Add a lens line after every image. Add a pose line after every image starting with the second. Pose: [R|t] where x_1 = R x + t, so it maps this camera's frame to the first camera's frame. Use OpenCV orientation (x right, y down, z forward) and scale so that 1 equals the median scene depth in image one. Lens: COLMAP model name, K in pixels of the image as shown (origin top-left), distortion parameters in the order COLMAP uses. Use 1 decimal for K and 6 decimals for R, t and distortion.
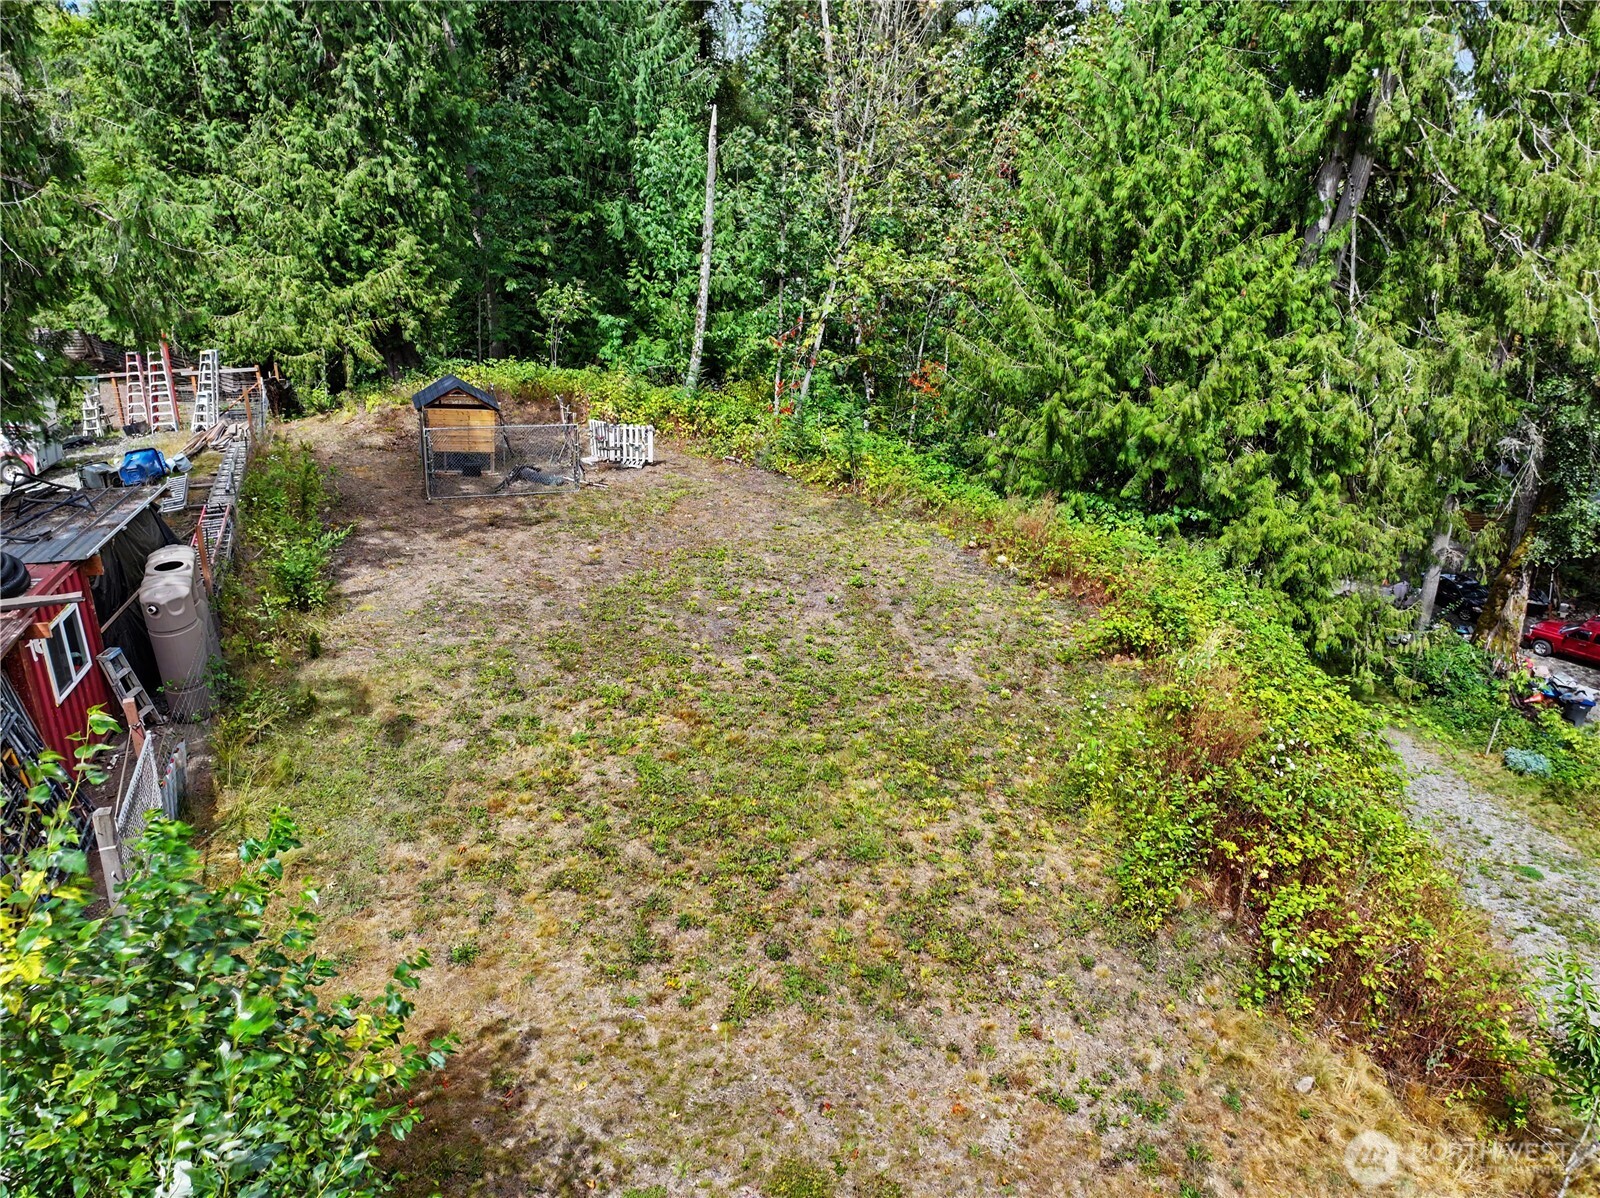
lens RADIAL K [[1105.7, 0, 814.6], [0, 1105.7, 605.5], [0, 0, 1]] dist [-0.005750, 0.028967]
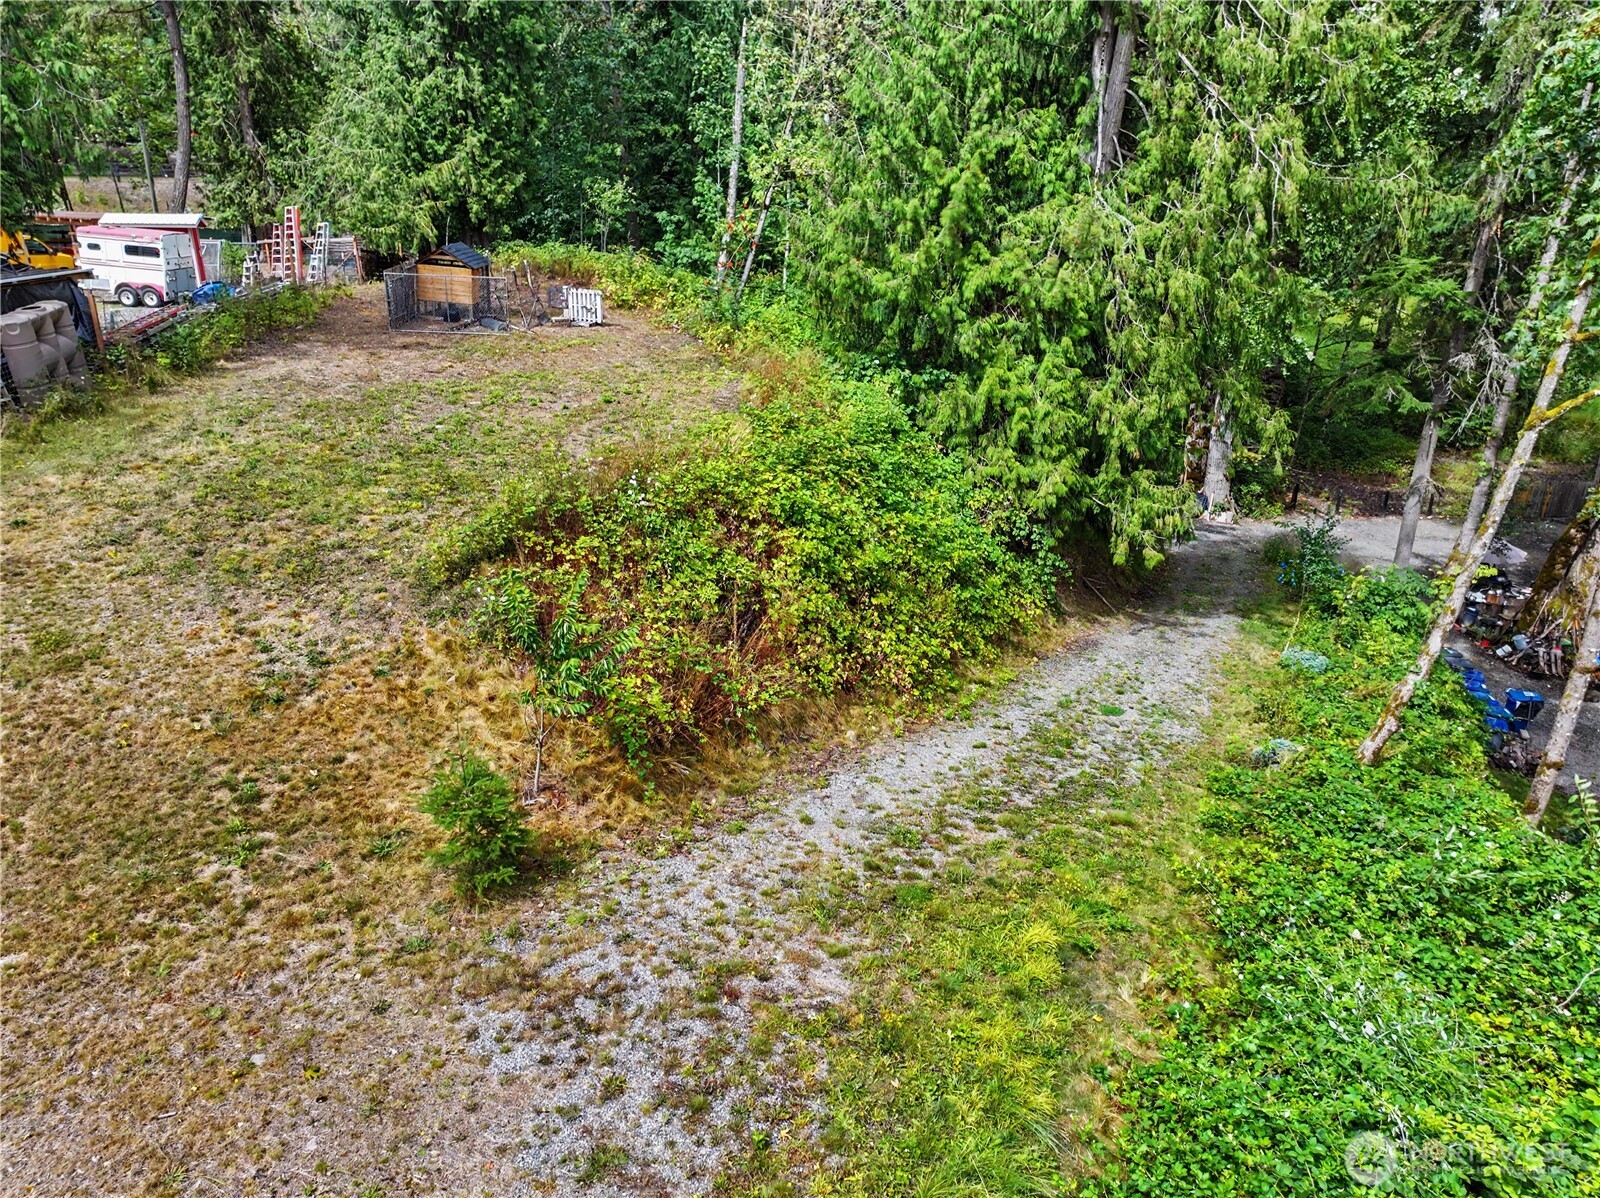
lens RADIAL K [[1105.7, 0, 802.4], [0, 1105.7, 590.5], [0, 0, 1]] dist [-0.005750, 0.028967]
pose [[0.949222, 0.121803, -0.290070, 0.393459], [-0.114232, 0.992525, 0.042960, 0.070630], [0.293134, -0.007643, 0.956041, -0.056866]]
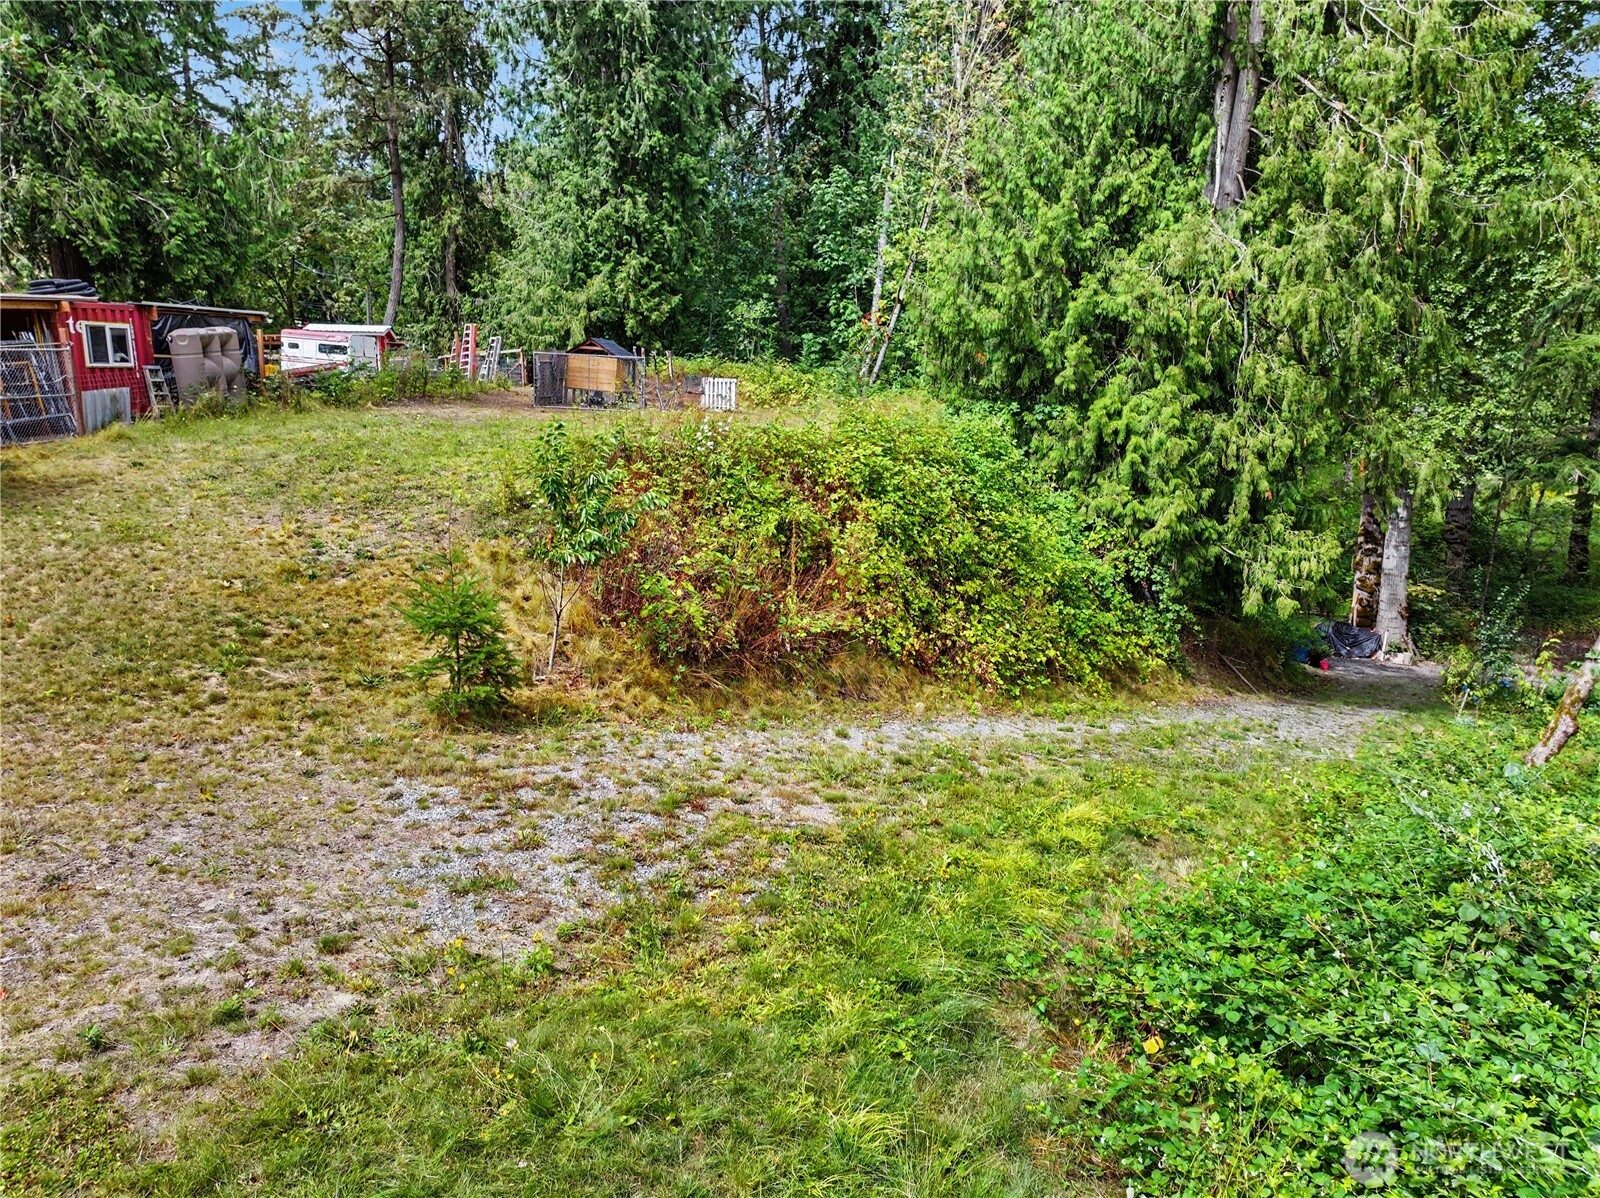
lens RADIAL K [[1105.7, 0, 807.6], [0, 1105.7, 595.8], [0, 0, 1]] dist [-0.005750, 0.028967]
pose [[0.890776, 0.096649, -0.444046, 0.438068], [-0.164092, 0.979606, -0.115959, 0.179835], [0.423783, 0.176158, 0.888469, -0.000843]]
